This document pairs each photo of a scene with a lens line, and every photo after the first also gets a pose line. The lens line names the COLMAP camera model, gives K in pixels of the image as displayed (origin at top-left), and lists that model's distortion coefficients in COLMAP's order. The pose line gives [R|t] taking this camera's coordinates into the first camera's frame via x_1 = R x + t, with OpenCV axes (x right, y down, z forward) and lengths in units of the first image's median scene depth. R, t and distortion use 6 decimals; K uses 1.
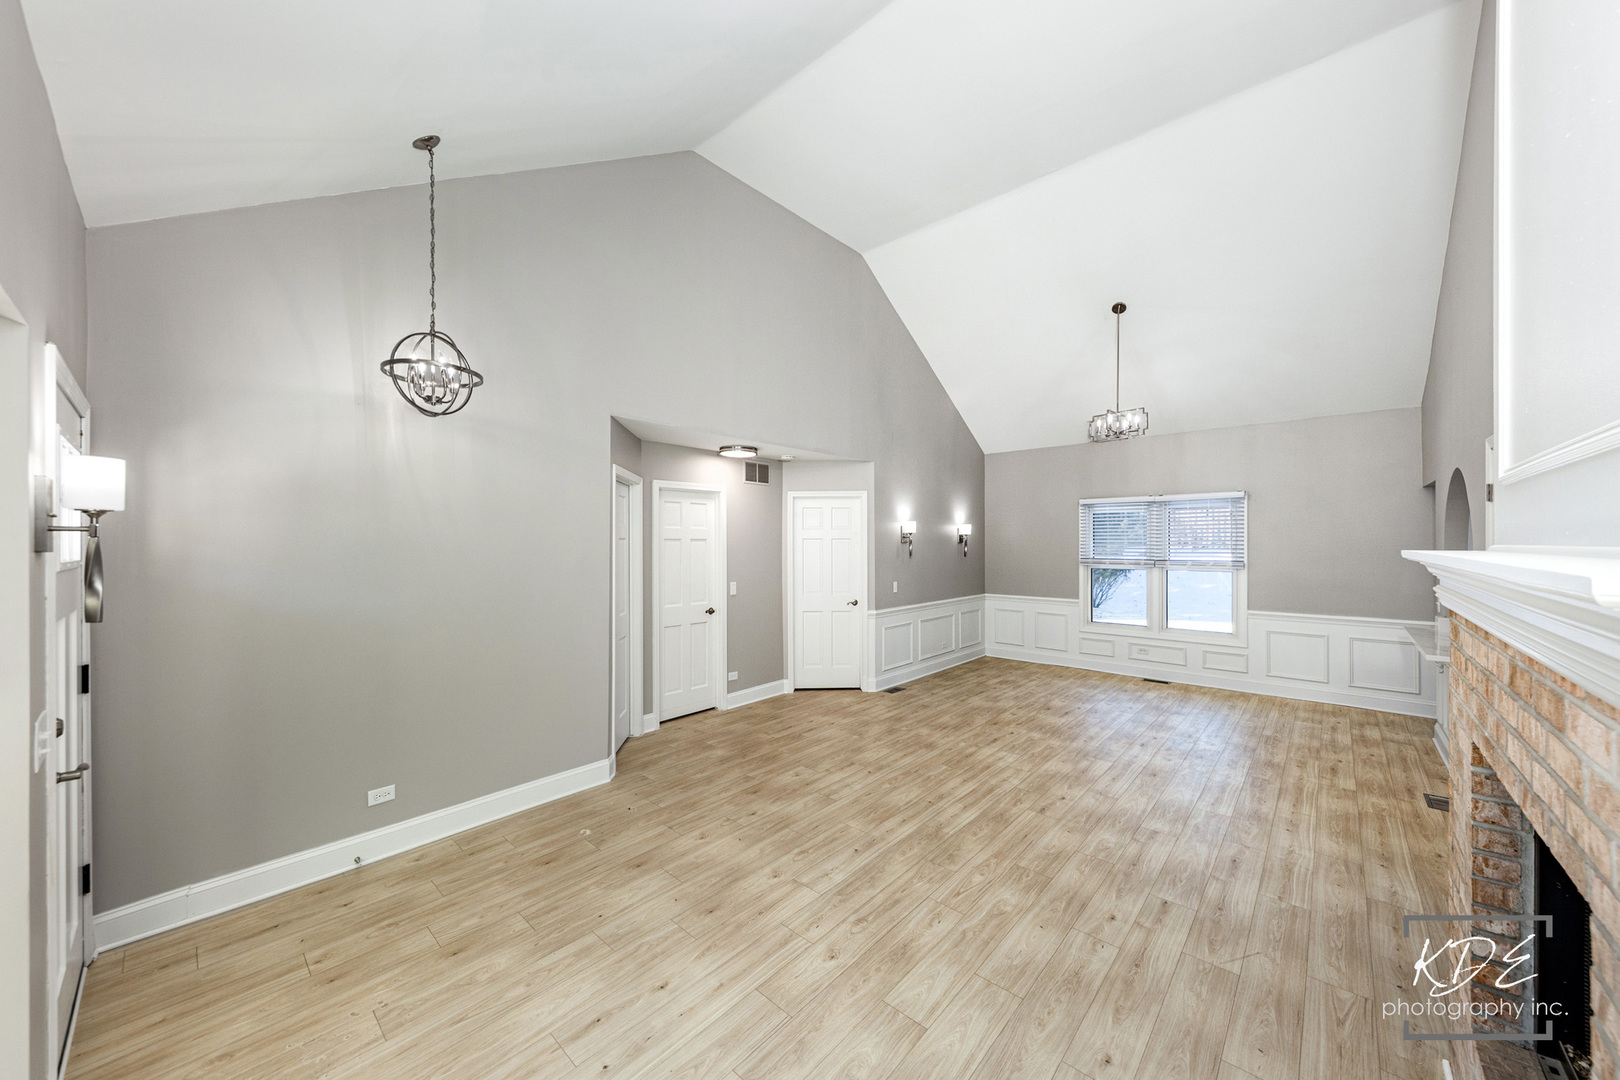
lens RADIAL K [[578.5, 0, 810.0], [0, 578.5, 540.0], [0, 0, 1]] dist [-0.000778, -0.000303]
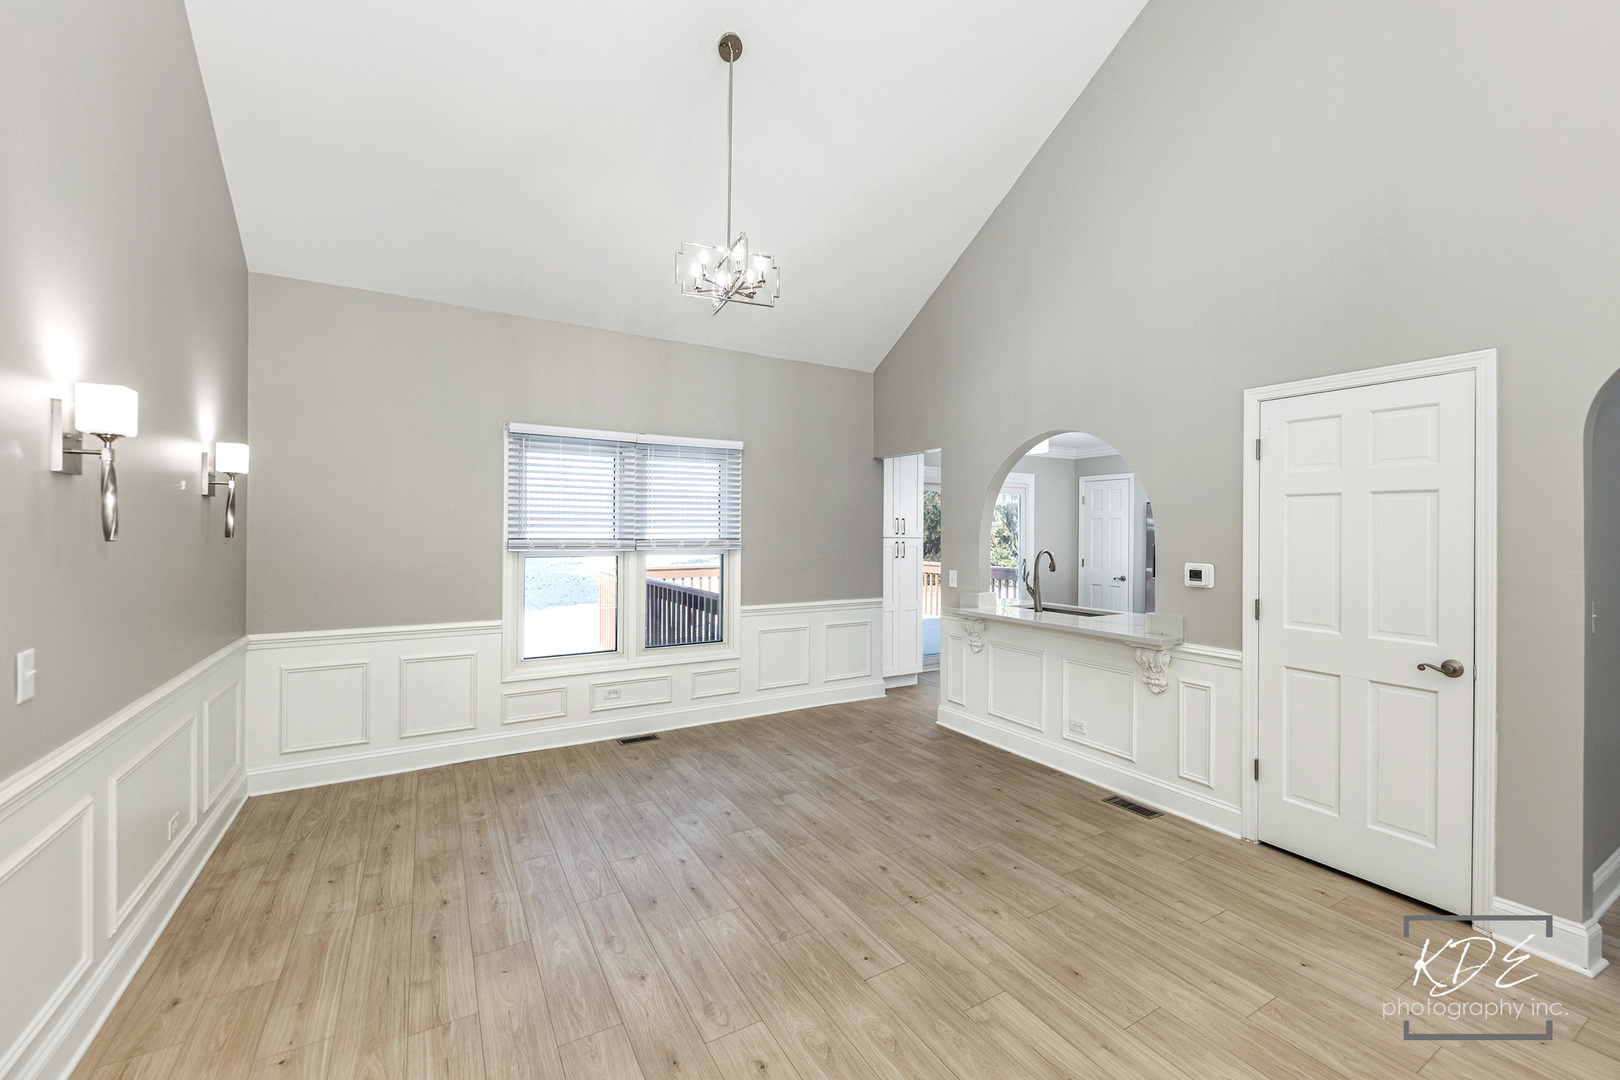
lens RADIAL K [[646.9, 0, 806.0], [0, 646.9, 527.6], [0, 0, 1]] dist [0.009321, -0.000140]
pose [[0.309915, 0.006377, 0.950743, 0.008761], [-0.008661, 0.999955, -0.003884, 0.032052], [-0.950725, -0.007031, 0.309956, 0.832443]]
